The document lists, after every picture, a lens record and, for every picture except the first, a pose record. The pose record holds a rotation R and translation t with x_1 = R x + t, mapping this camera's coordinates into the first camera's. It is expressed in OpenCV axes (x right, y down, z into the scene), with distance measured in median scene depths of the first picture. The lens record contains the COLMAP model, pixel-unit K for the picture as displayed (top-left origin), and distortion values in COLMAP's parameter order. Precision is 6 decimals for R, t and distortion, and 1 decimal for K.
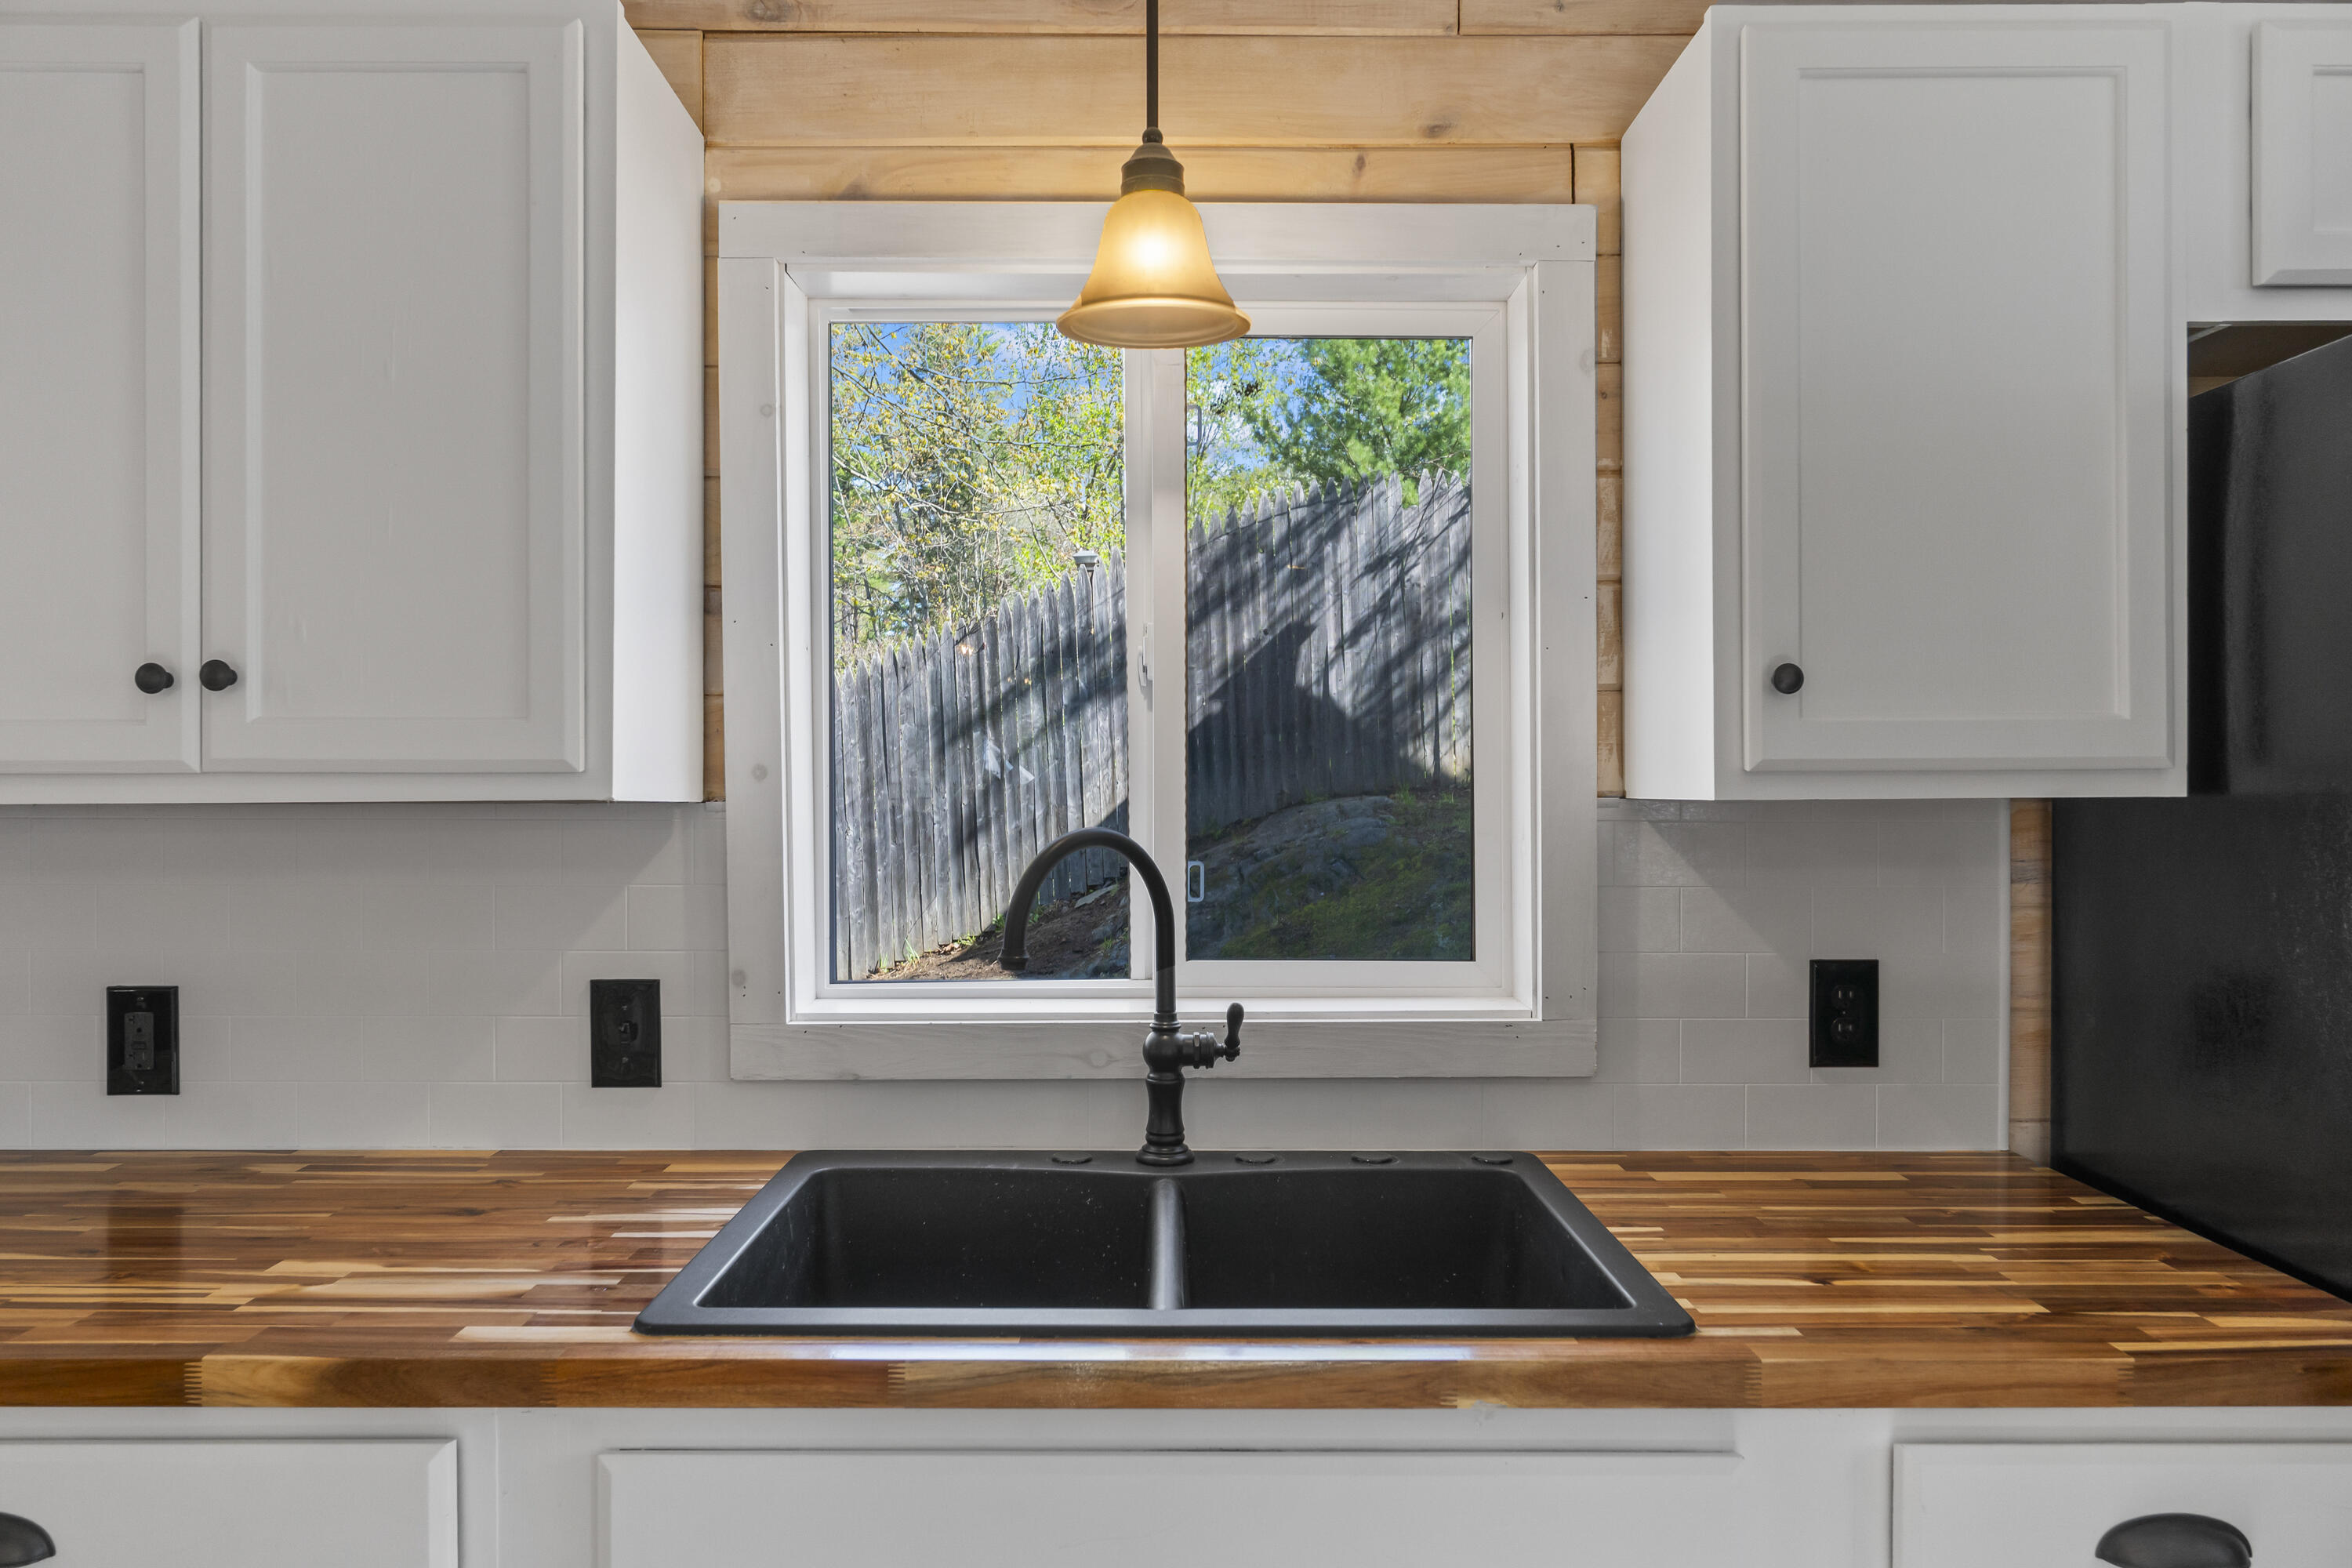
lens RADIAL K [[1499.7, 0, 1180.0], [0, 1499.7, 790.3], [0, 0, 1]] dist [-0.003524, -0.000153]
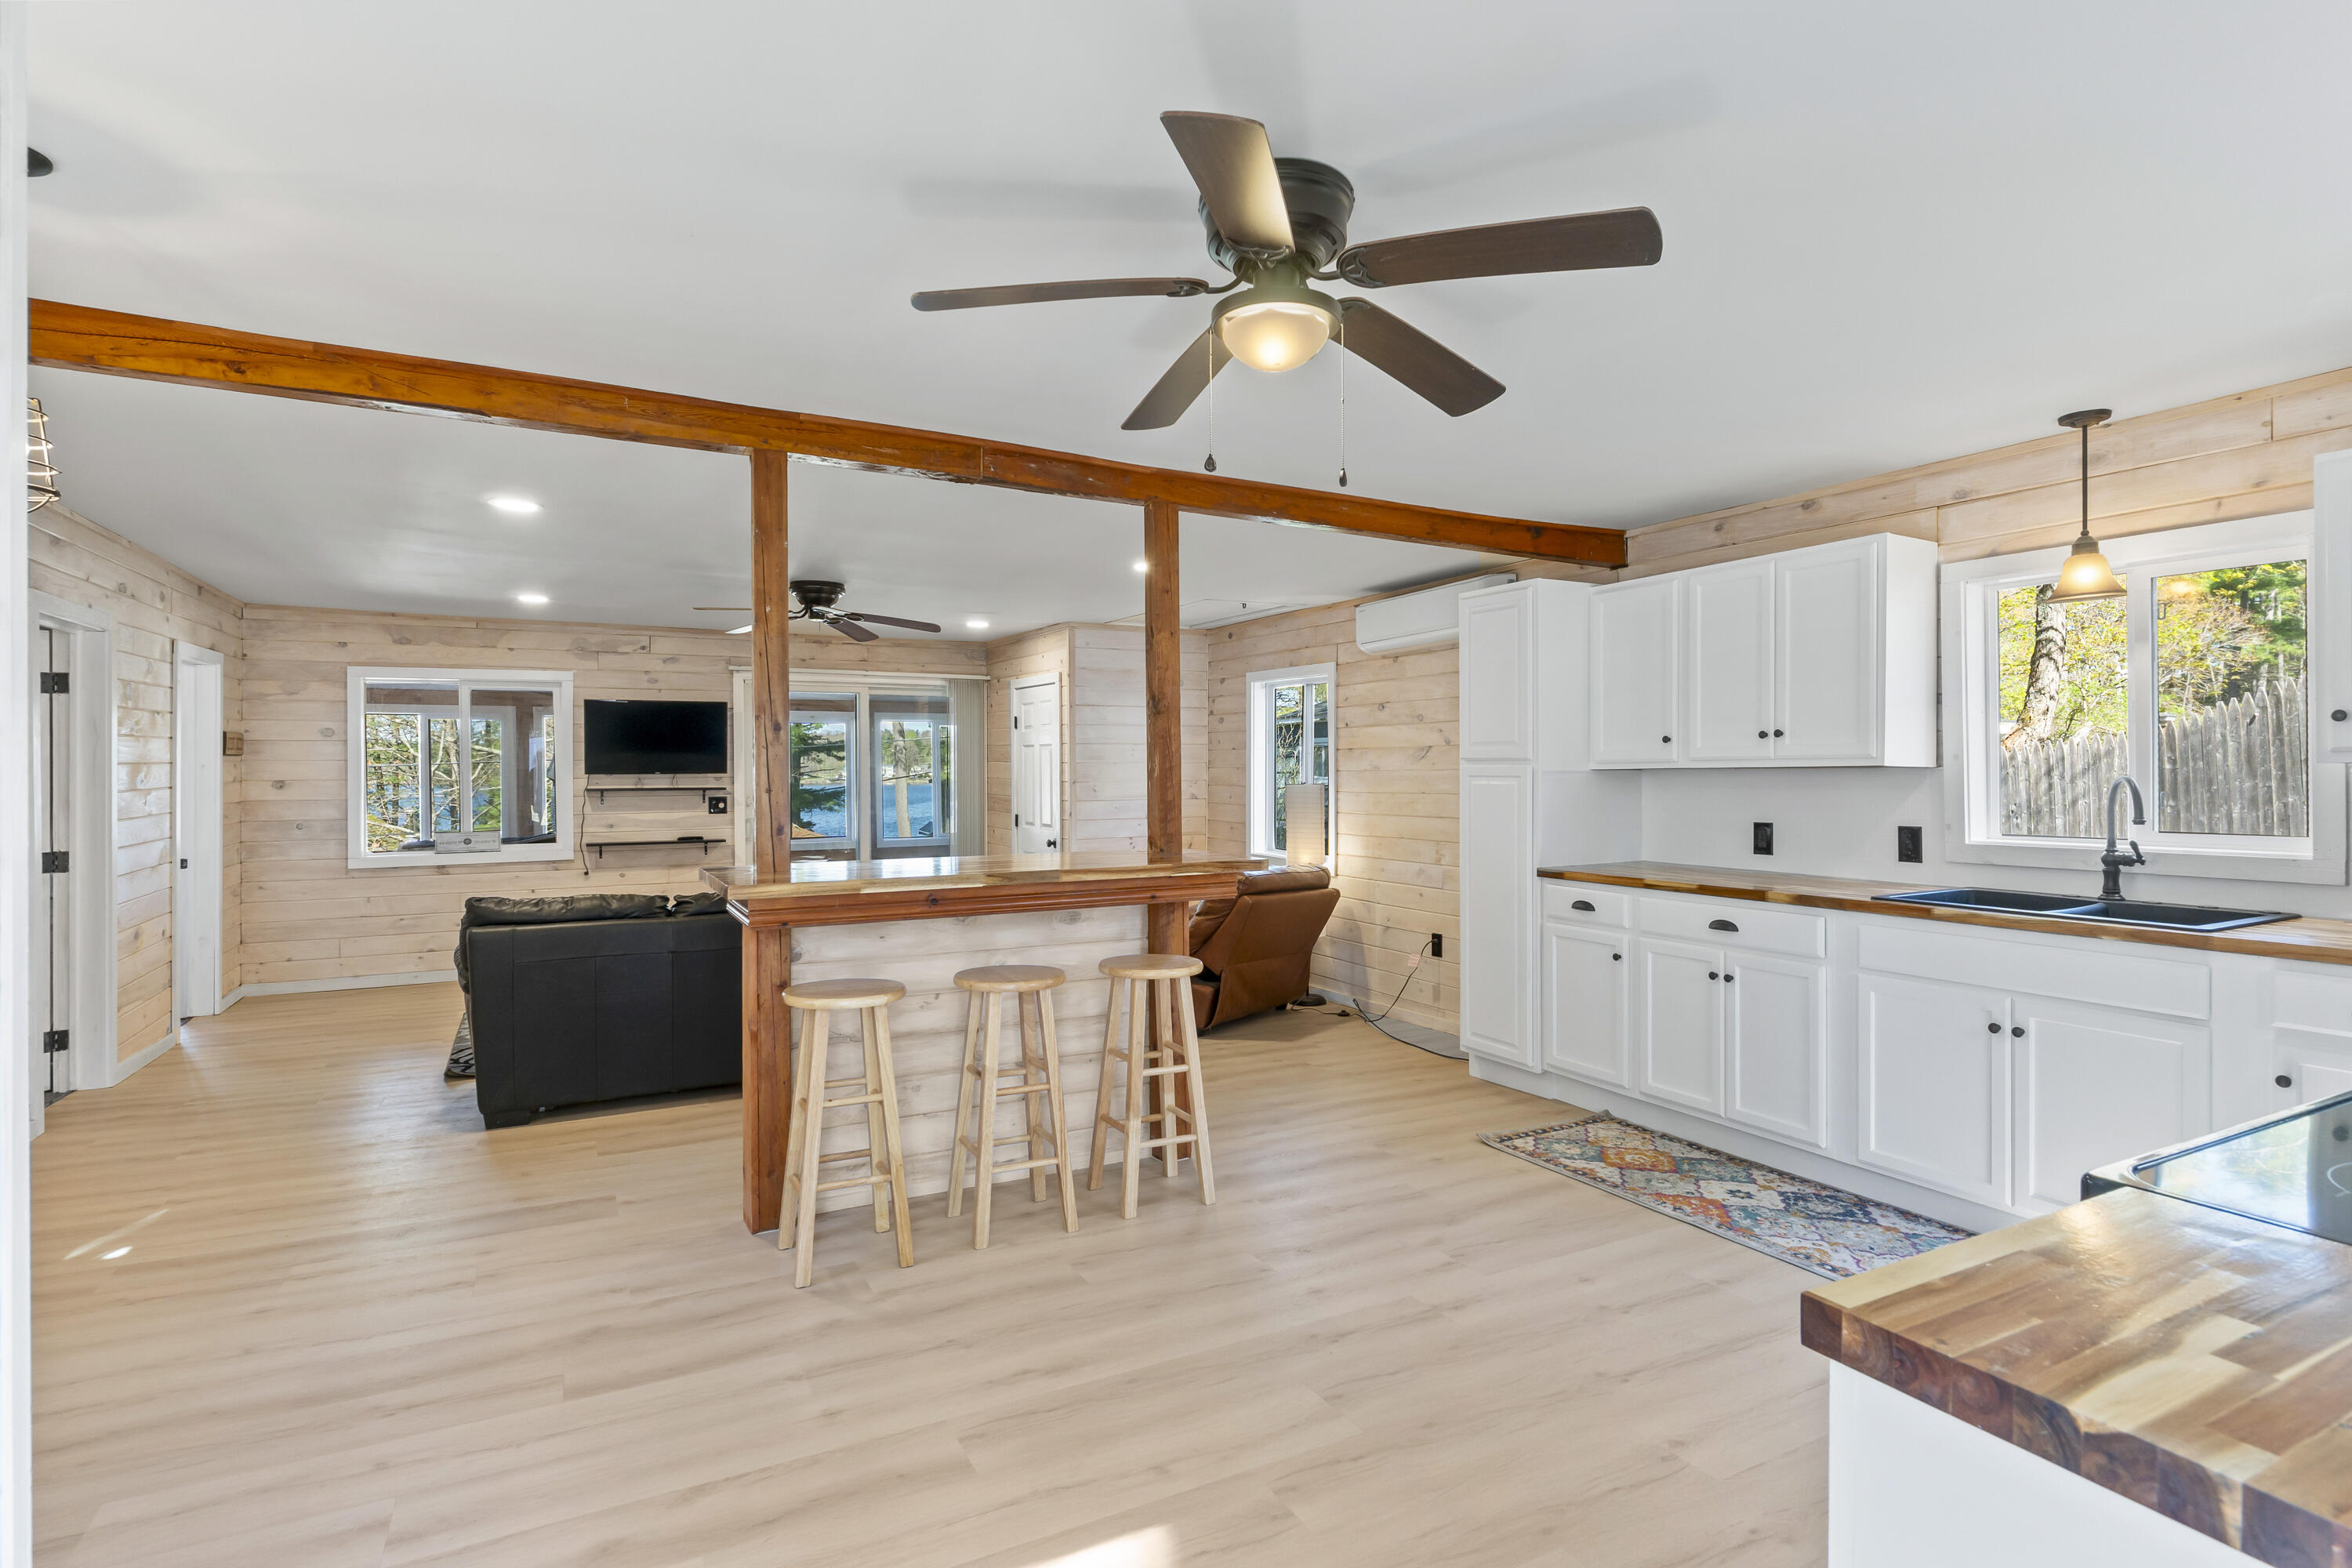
lens RADIAL K [[1133.2, 0, 1185.2], [0, 1133.2, 786.1], [0, 0, 1]] dist [0.010706, -0.000513]
pose [[0.452082, 0.011070, -0.891908, 1.049359], [0.000374, 0.999921, 0.012600, 0.017117], [0.891976, -0.006029, 0.452042, -1.382339]]
